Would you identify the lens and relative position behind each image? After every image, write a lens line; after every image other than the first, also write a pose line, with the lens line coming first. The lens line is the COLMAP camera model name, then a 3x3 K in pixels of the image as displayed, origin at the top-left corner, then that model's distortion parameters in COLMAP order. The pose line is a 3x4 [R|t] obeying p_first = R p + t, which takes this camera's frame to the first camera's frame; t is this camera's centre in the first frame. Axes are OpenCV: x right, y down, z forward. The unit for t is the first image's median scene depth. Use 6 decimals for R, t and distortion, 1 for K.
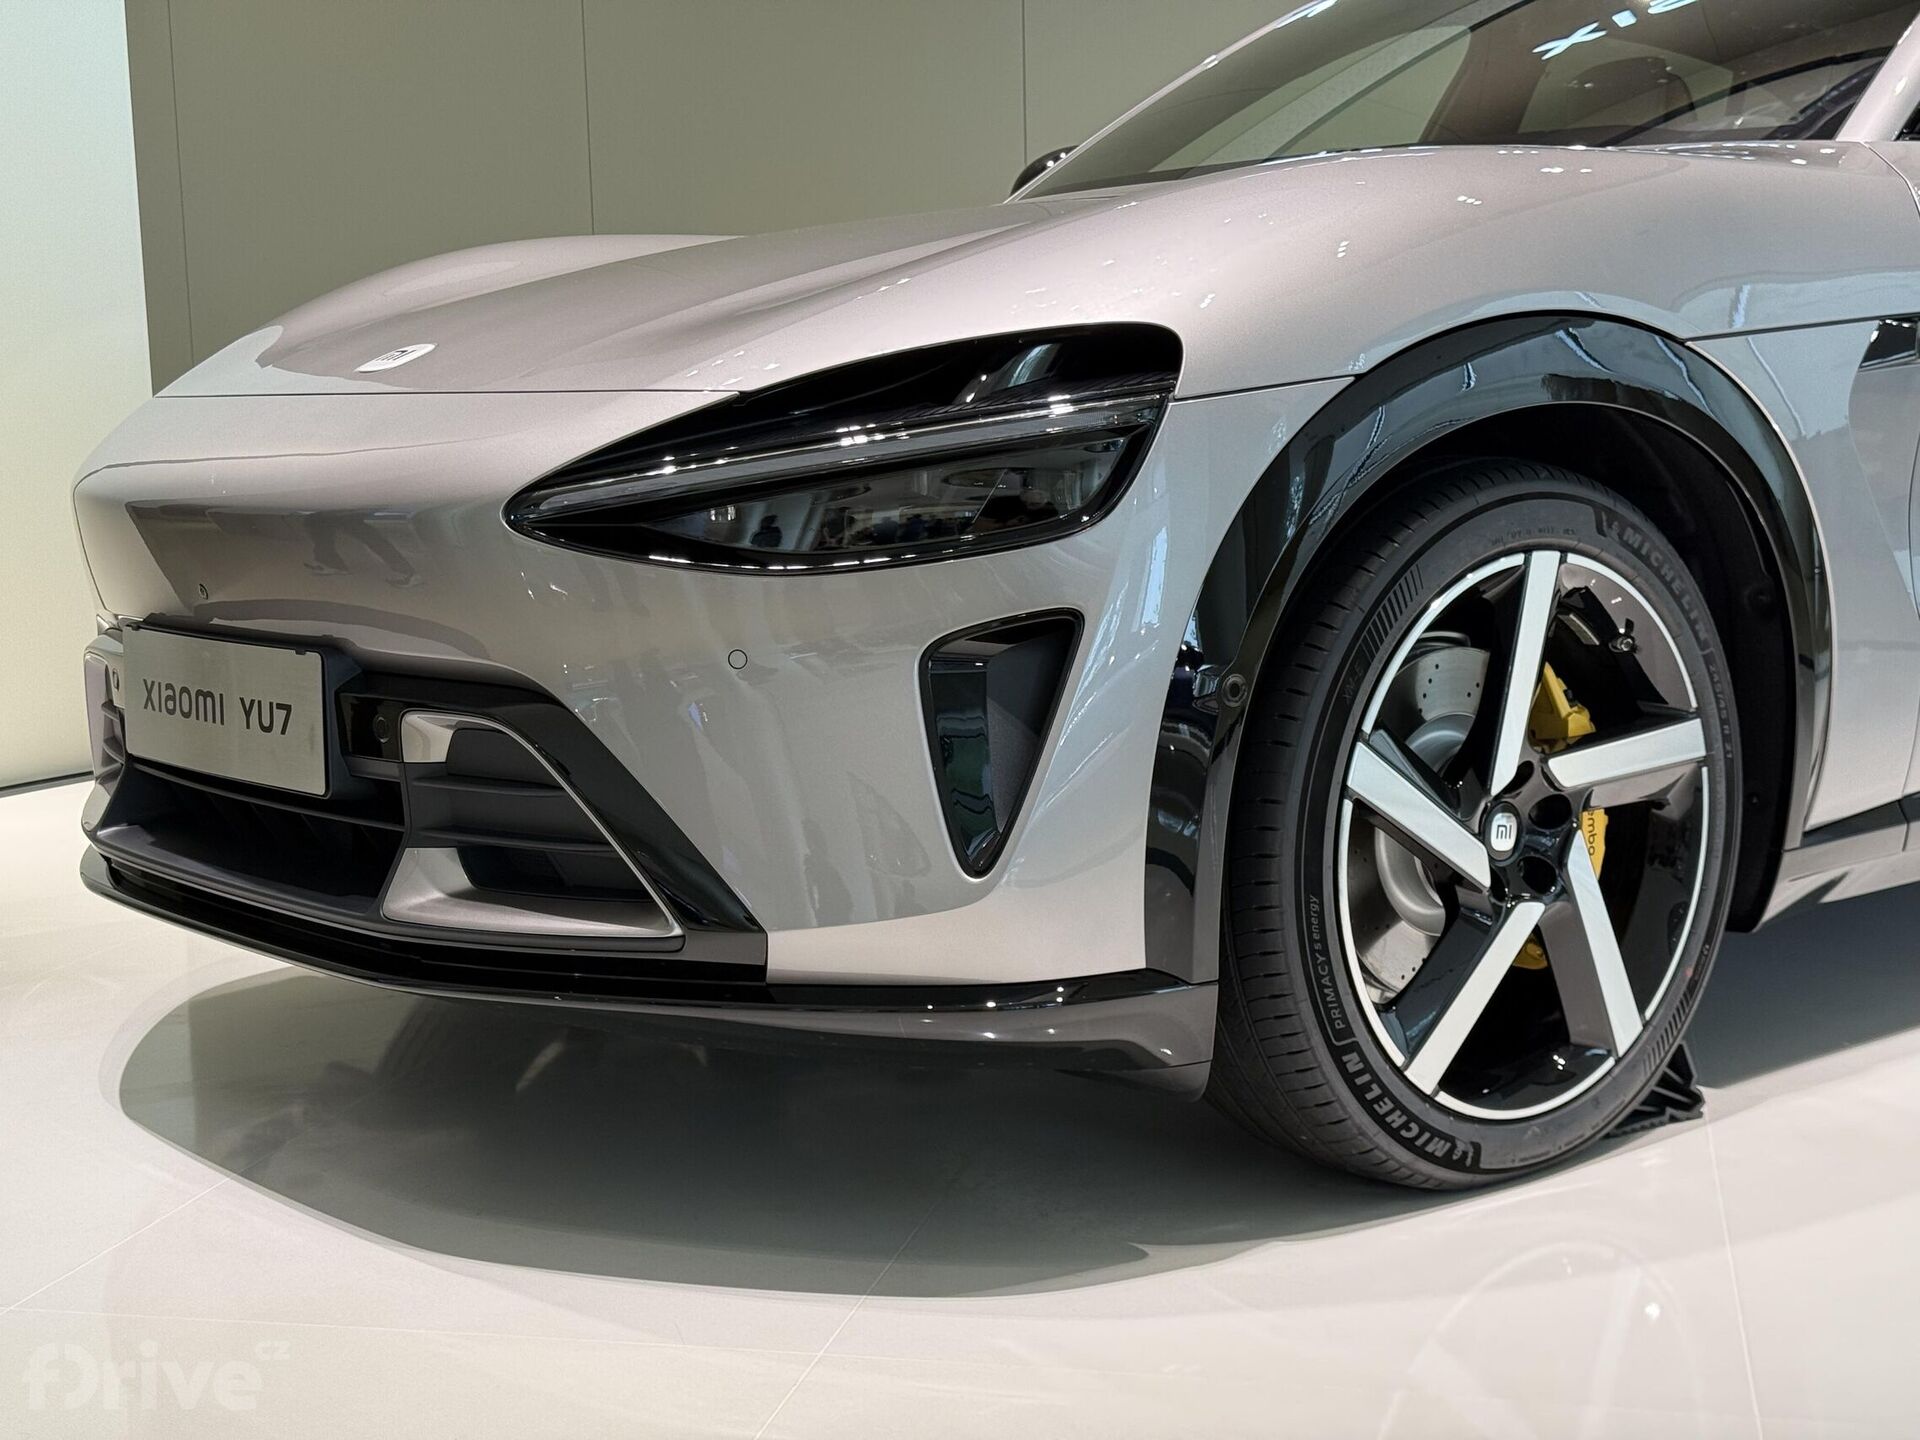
lens RADIAL K [[2649.7, 0, 963.5], [0, 2649.7, 728.3], [0, 0, 1]] dist [0.147496, 0.000000]
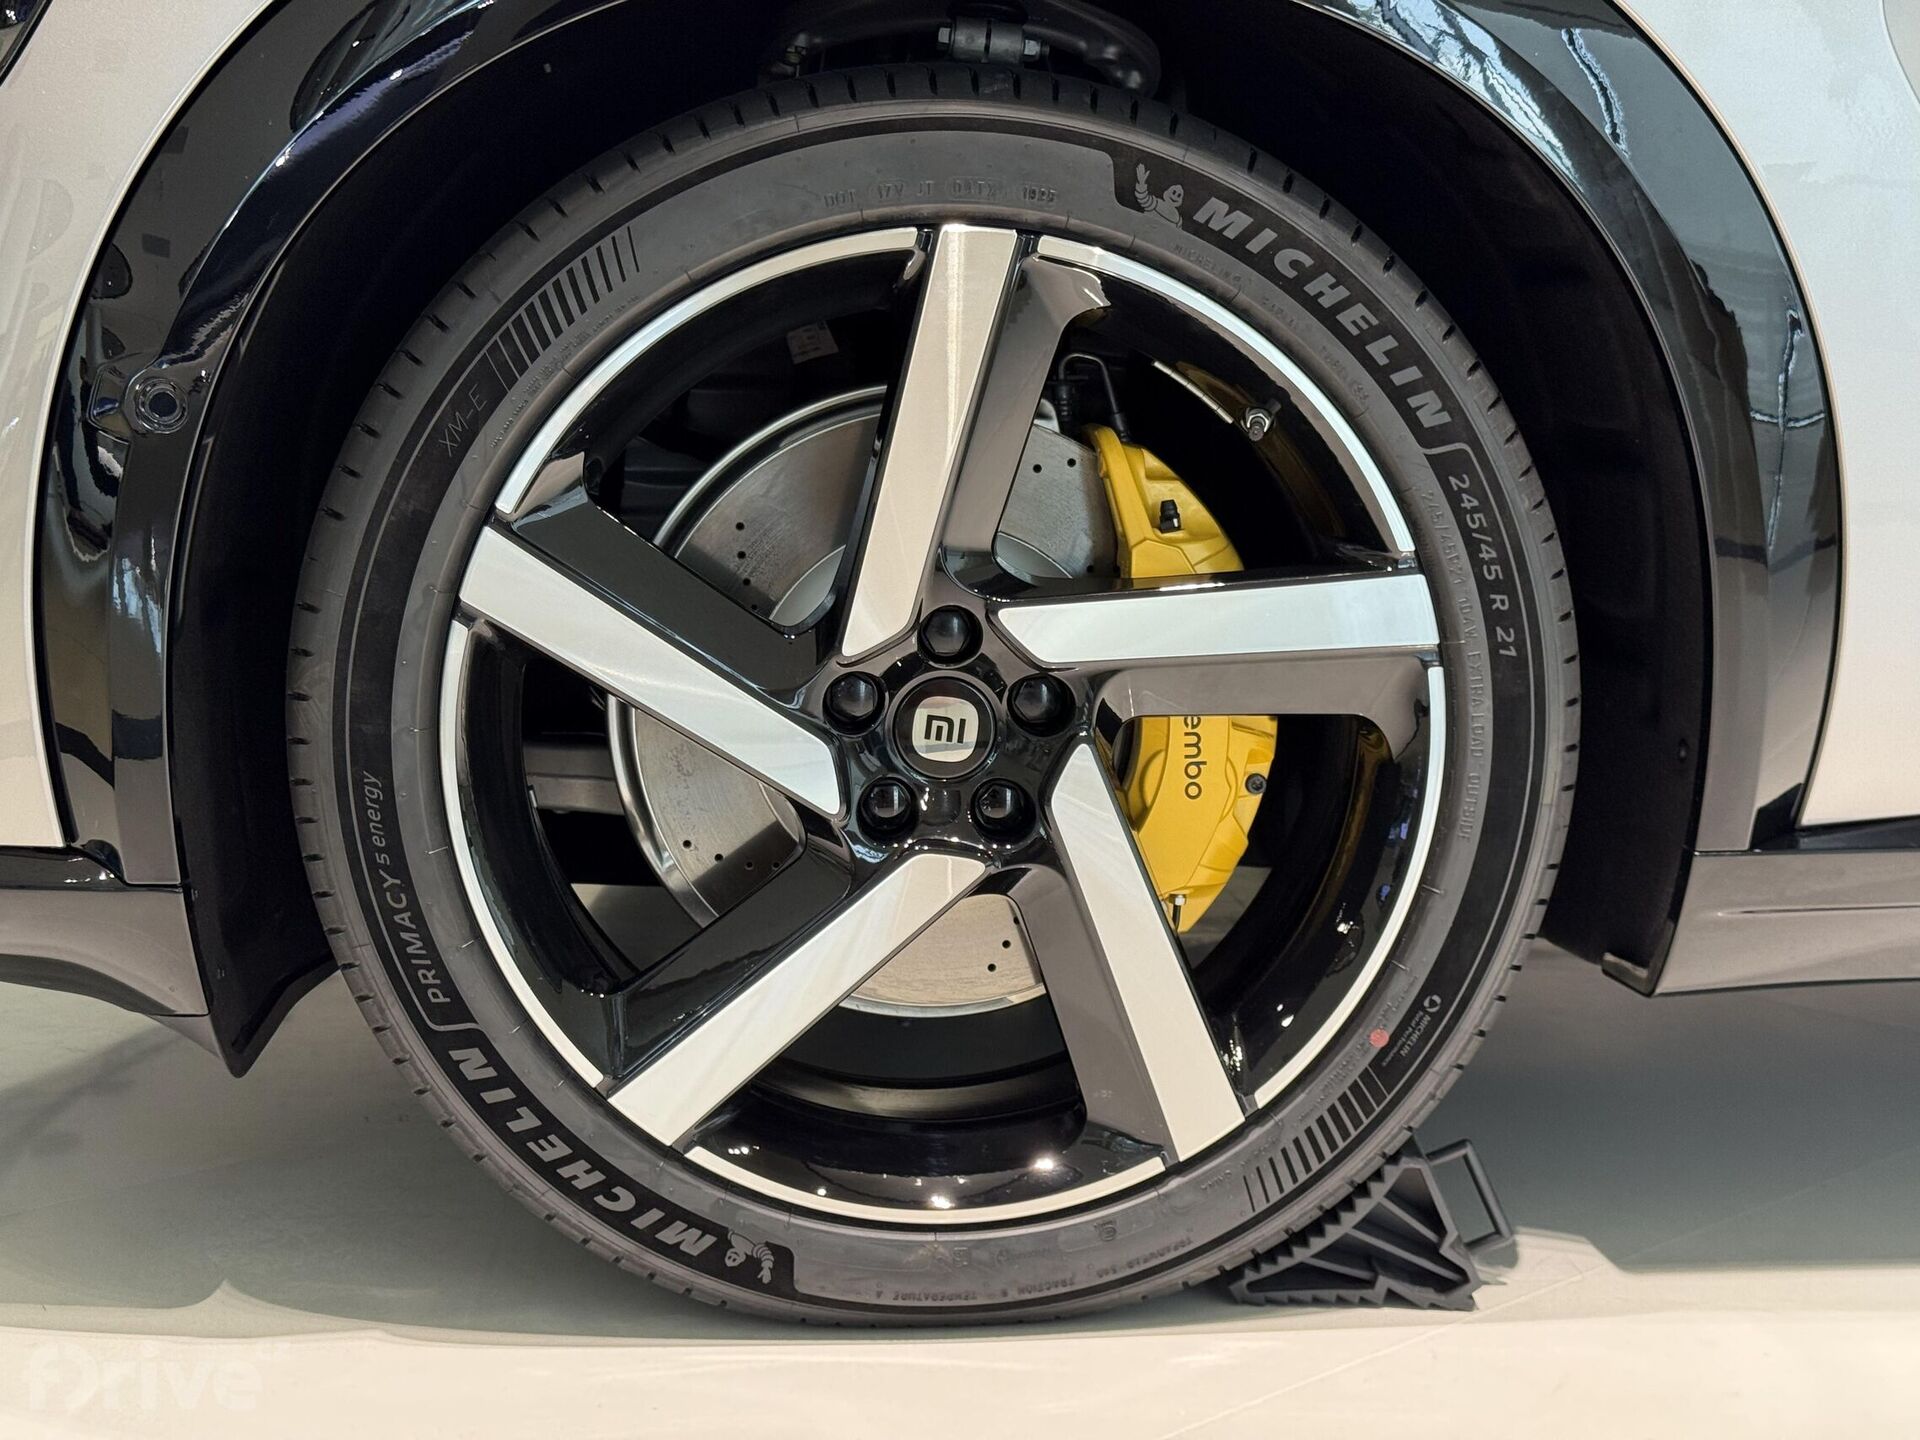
lens RADIAL K [[2649.7, 0, 955.7], [0, 2649.7, 720.4], [0, 0, 1]] dist [0.147496, 0.000000]
pose [[0.816027, 0.116757, -0.566098, 0.545613], [-0.096100, 0.993160, 0.066310, -0.001178], [0.569968, 0.000291, 0.821667, 0.550948]]
